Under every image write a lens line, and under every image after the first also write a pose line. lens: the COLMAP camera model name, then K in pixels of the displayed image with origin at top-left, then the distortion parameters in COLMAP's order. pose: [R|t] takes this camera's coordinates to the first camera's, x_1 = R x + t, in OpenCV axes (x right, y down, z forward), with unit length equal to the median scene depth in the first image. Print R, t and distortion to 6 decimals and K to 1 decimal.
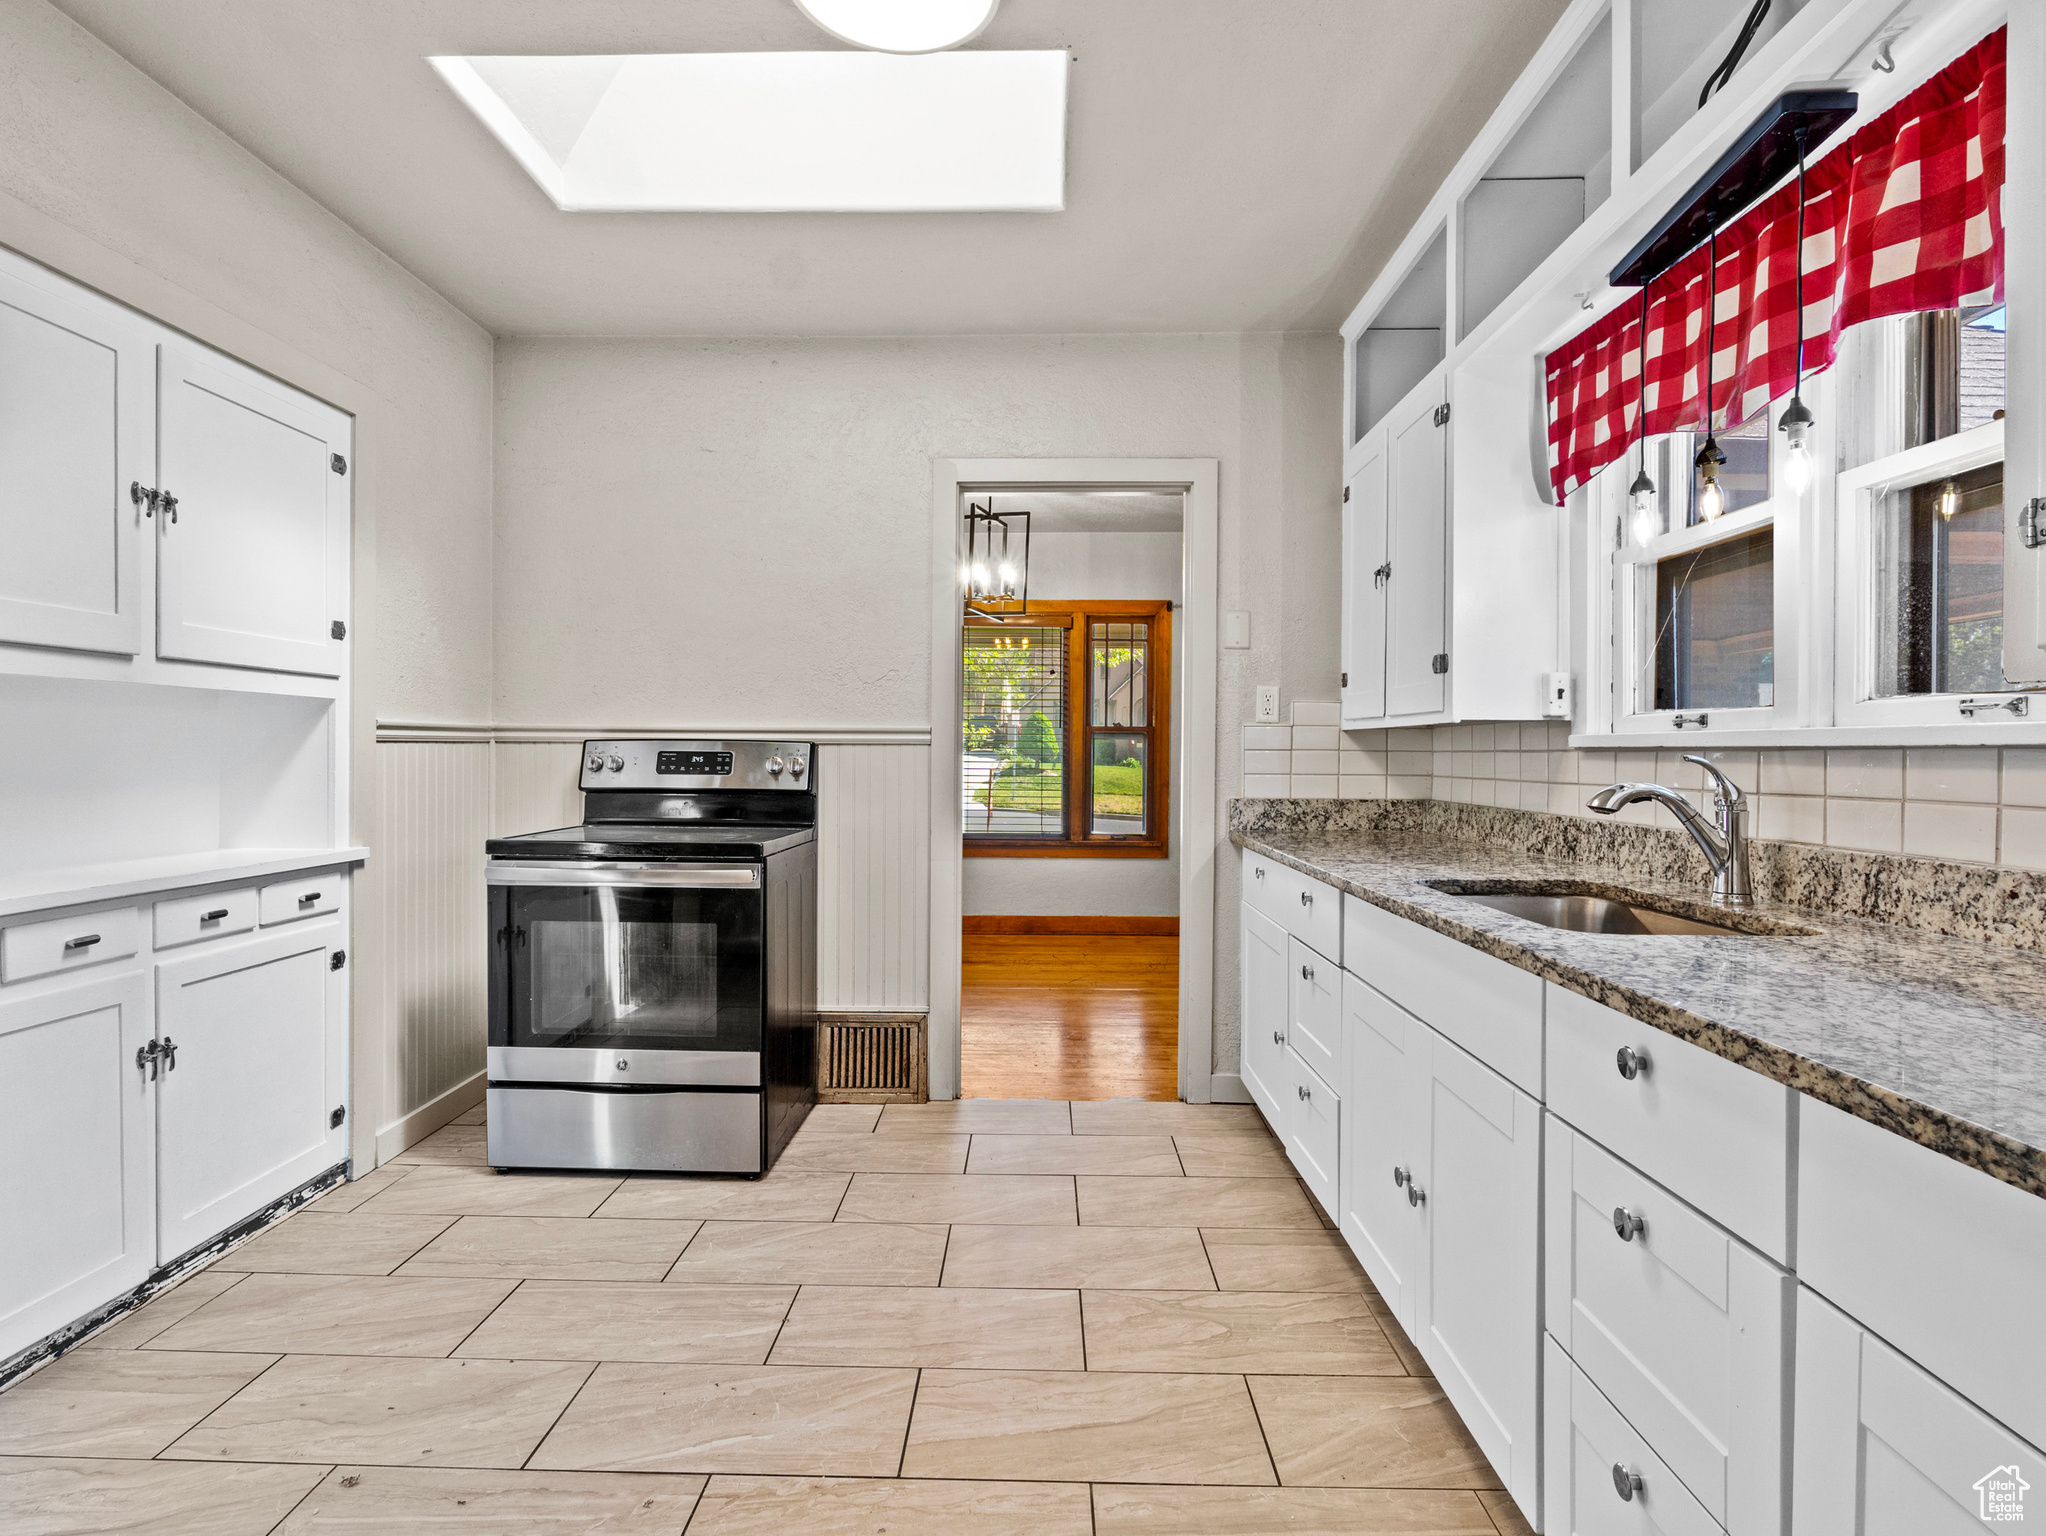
lens RADIAL K [[1071.1, 0, 1024.9], [0, 1071.1, 741.9], [0, 0, 1]] dist [-0.002345, -0.000246]
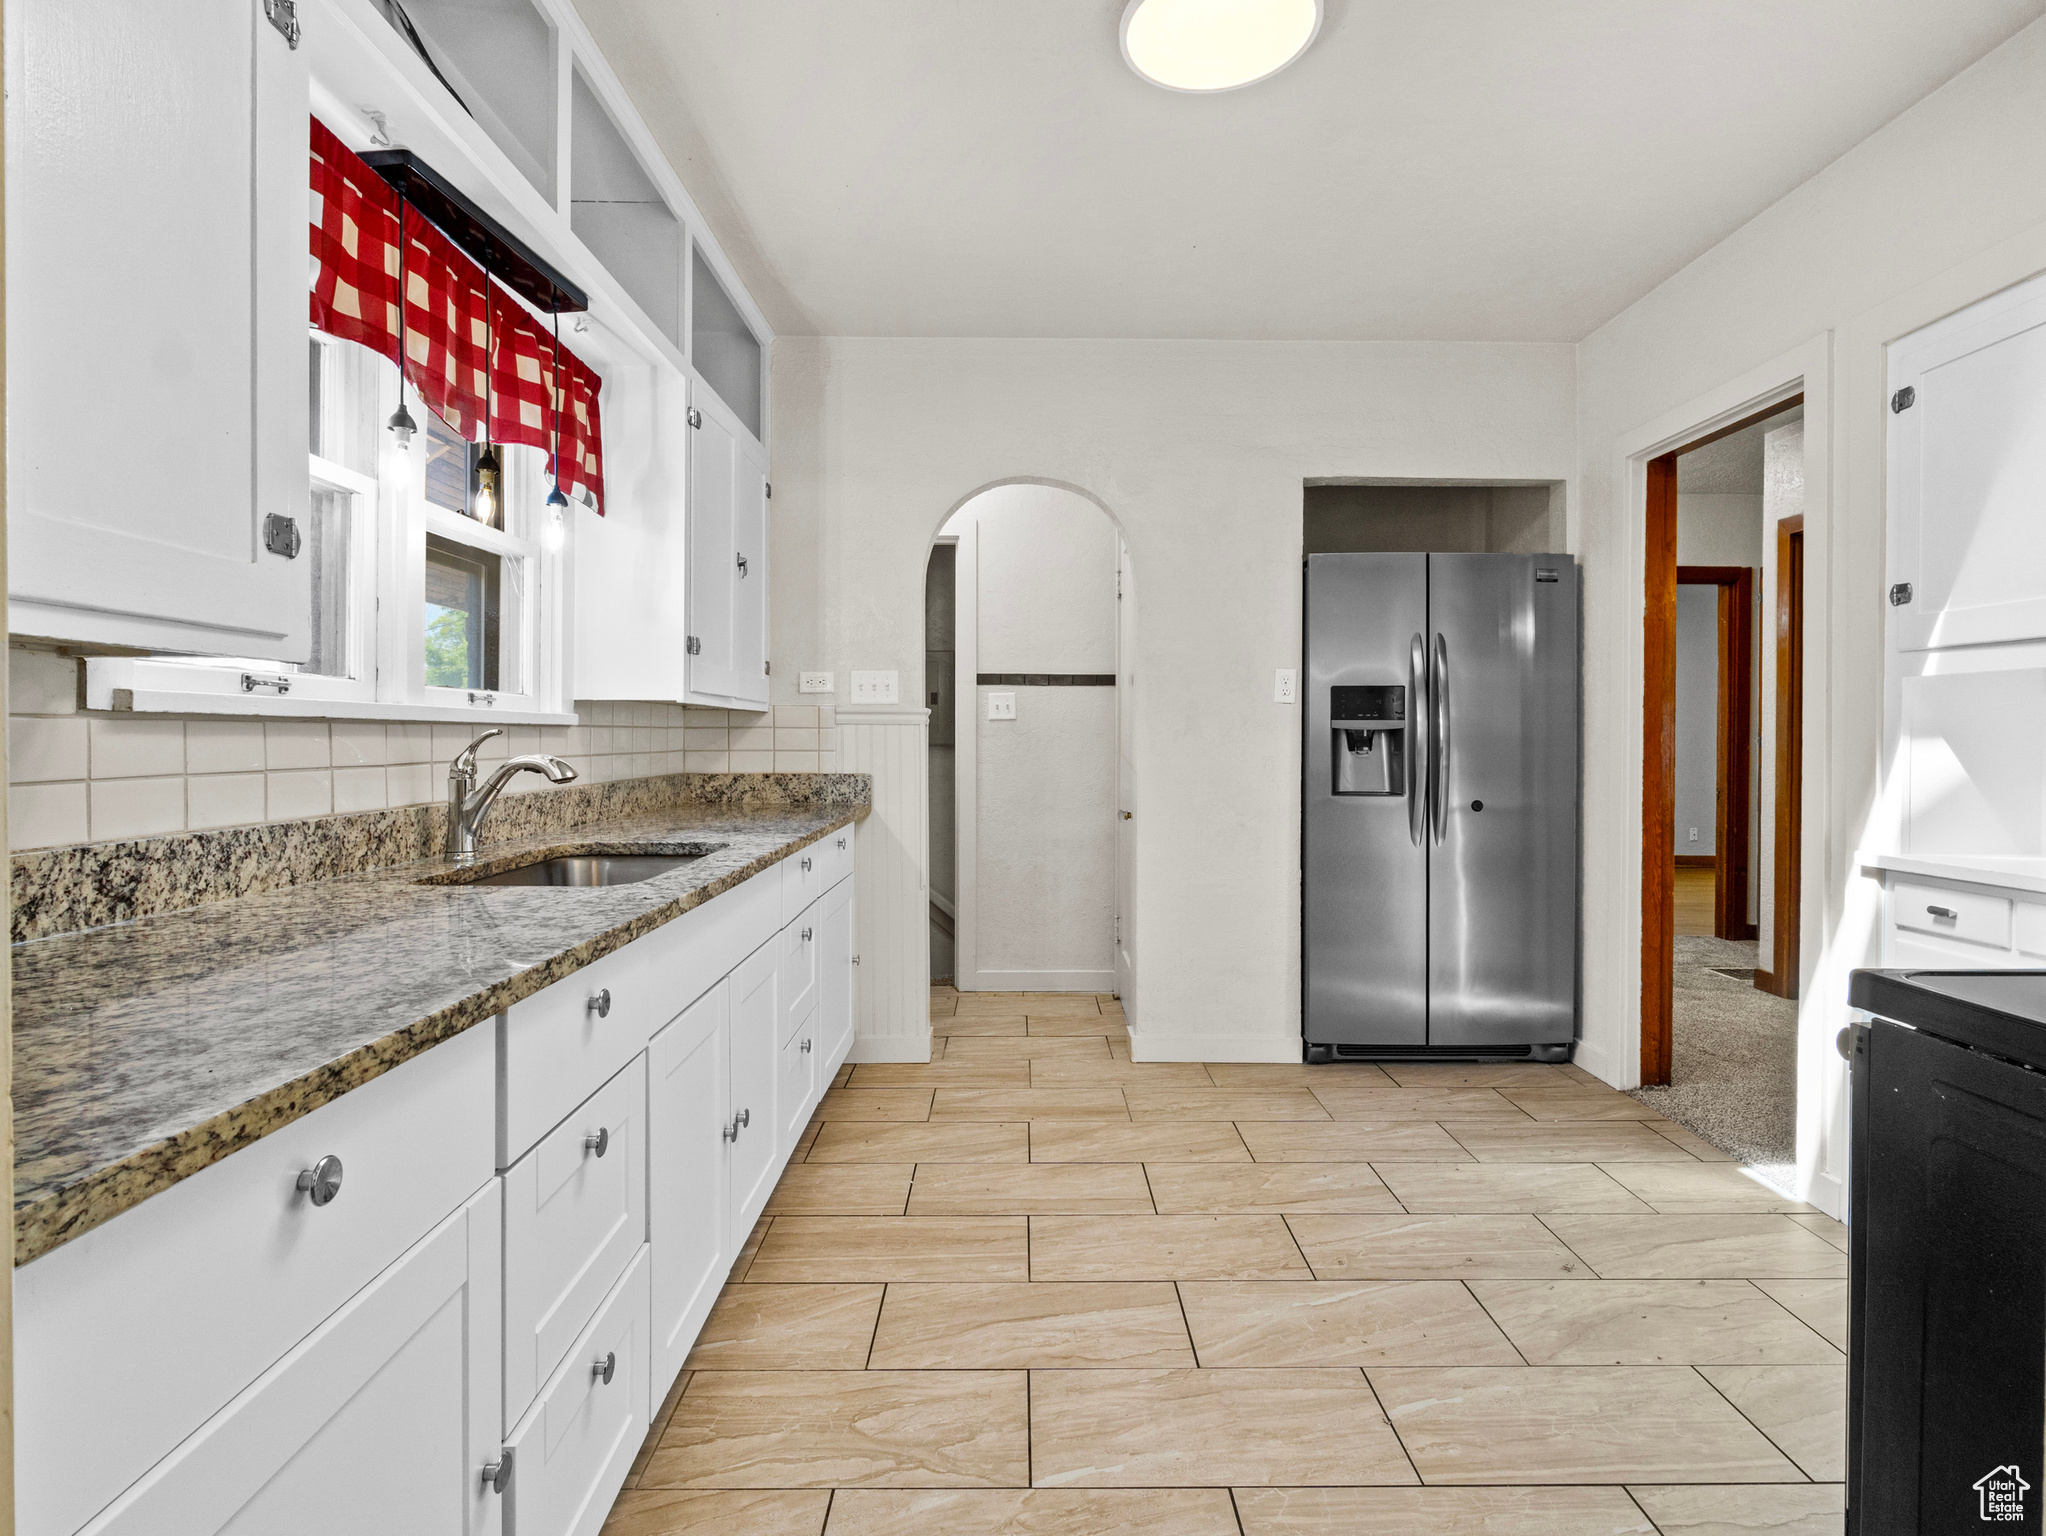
lens RADIAL K [[1071.1, 0, 1024.9], [0, 1071.1, 741.9], [0, 0, 1]] dist [-0.002345, -0.000246]
pose [[-0.999793, -0.009265, -0.018102, 0.078644], [-0.009176, 0.999945, -0.005002, 0.022854], [0.018147, -0.004835, -0.999824, 1.867201]]
